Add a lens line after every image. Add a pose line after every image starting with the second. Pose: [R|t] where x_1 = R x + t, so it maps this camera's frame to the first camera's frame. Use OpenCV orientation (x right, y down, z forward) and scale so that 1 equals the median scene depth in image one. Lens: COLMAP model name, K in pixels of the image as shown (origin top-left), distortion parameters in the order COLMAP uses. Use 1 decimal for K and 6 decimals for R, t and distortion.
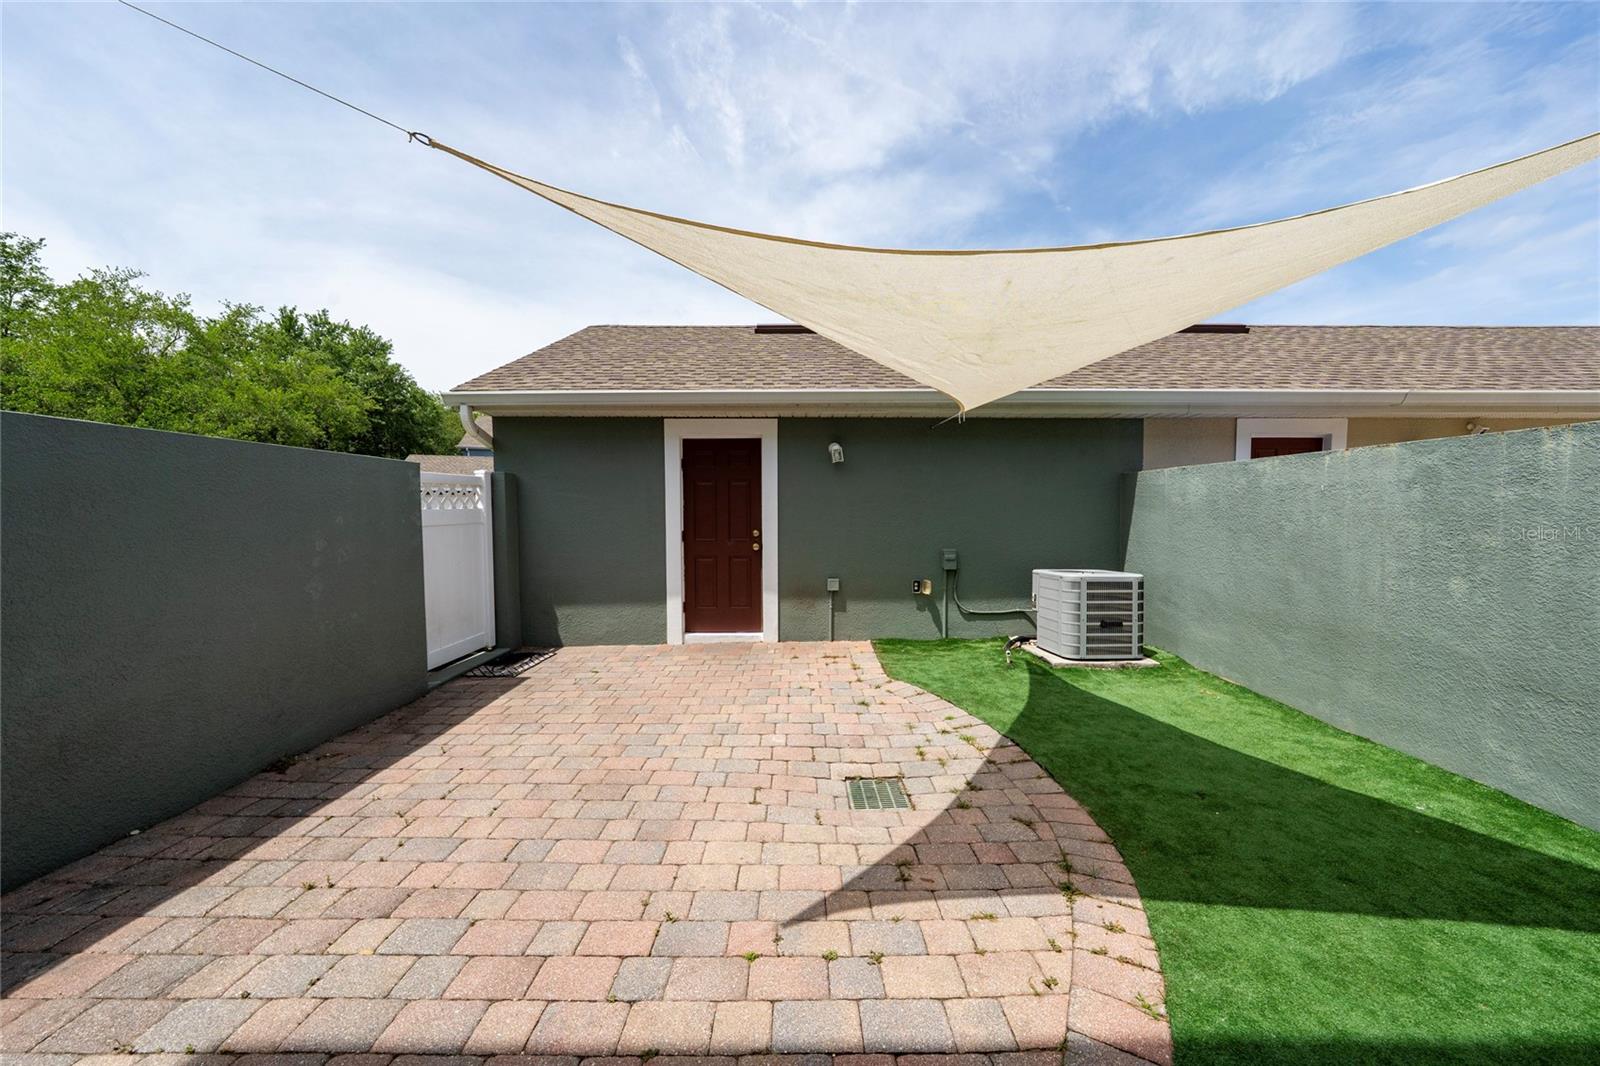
lens RADIAL K [[539.5, 0, 807.2], [0, 539.5, 557.7], [0, 0, 1]] dist [-0.004548, 0.000459]
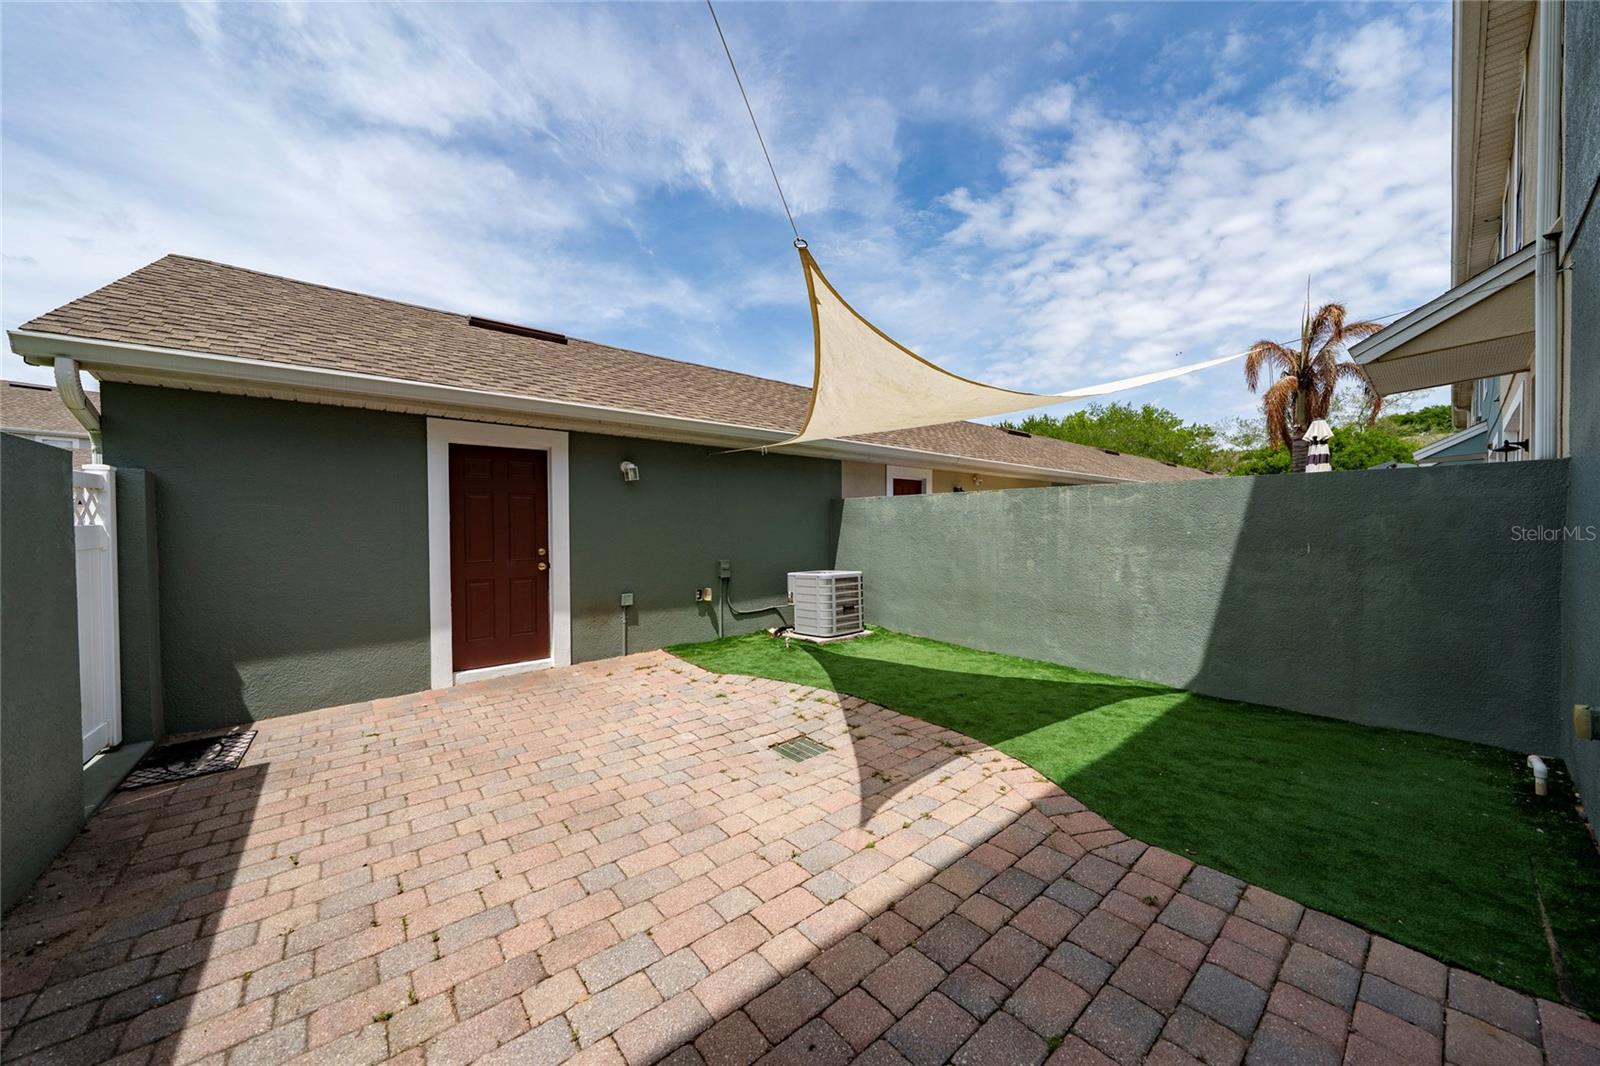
lens RADIAL K [[539.5, 0, 799.0], [0, 539.5, 553.0], [0, 0, 1]] dist [-0.004548, 0.000459]
pose [[0.771125, -0.032146, 0.635872, -0.584428], [0.058223, 0.998100, -0.020149, 0.003505], [-0.634016, 0.052560, 0.771531, 0.003207]]
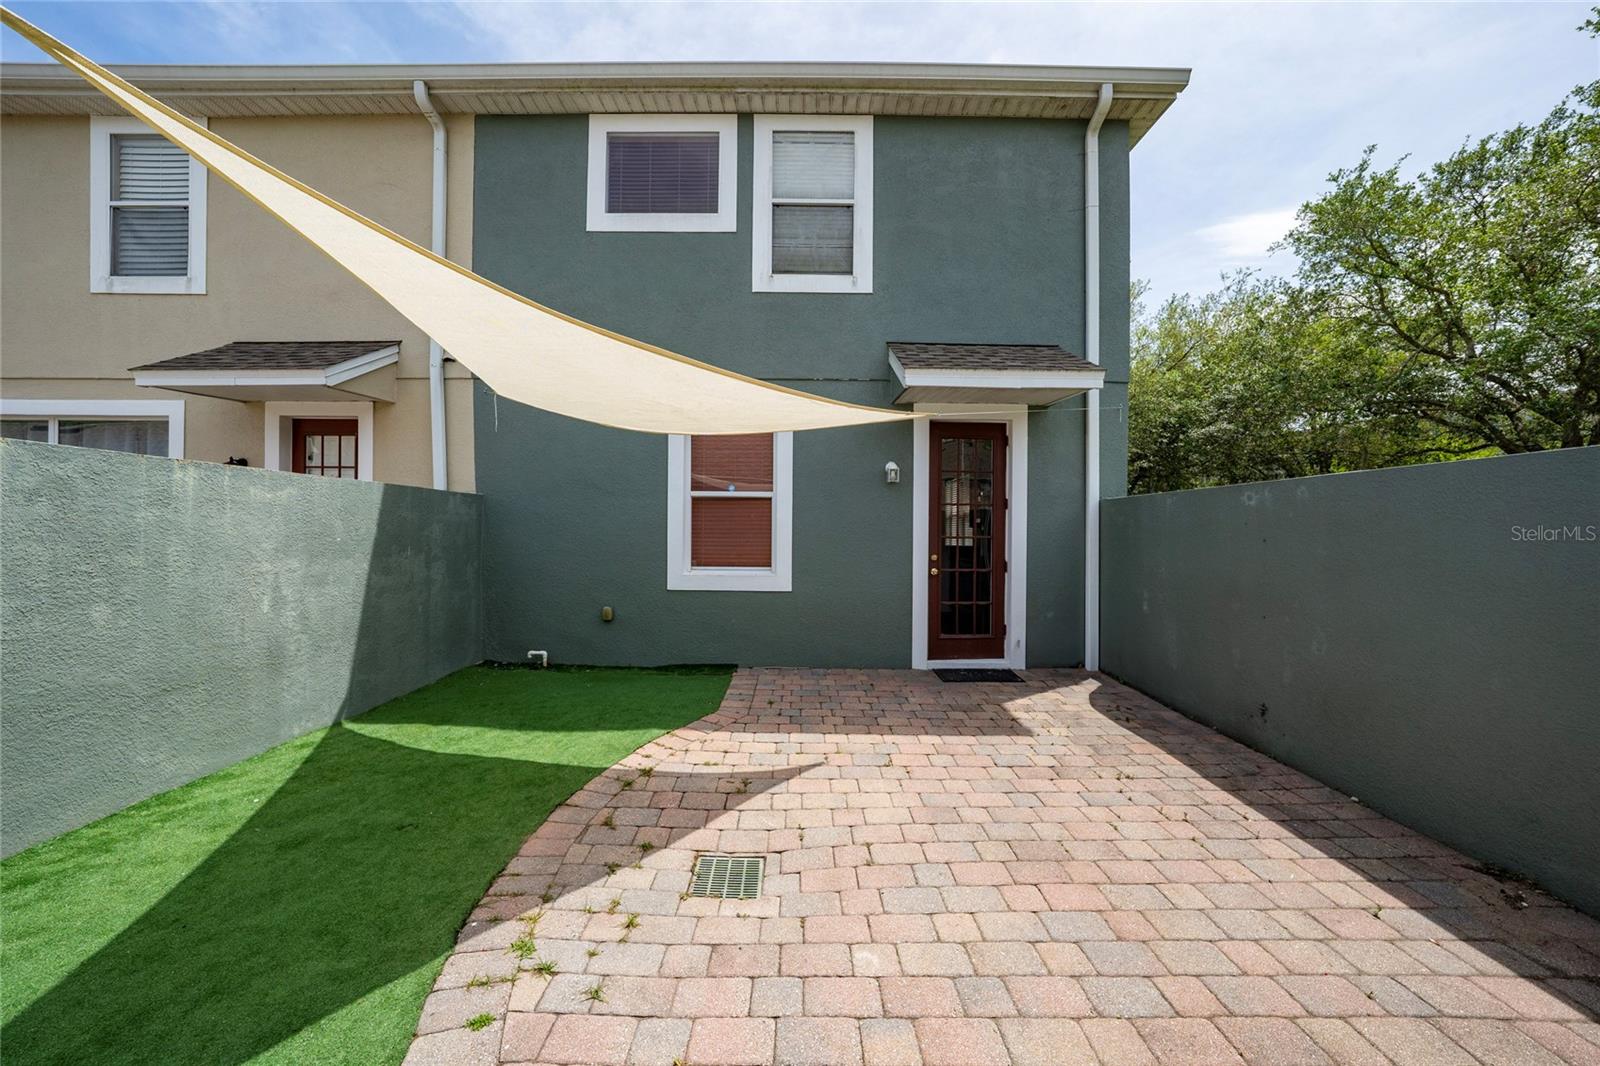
lens RADIAL K [[539.5, 0, 798.1], [0, 539.5, 526.6], [0, 0, 1]] dist [-0.004548, 0.000459]
pose [[-0.999811, -0.007868, 0.017773, 0.009786], [-0.006431, 0.996815, 0.079491, -0.146154], [-0.018342, 0.079362, -0.996677, 1.575395]]
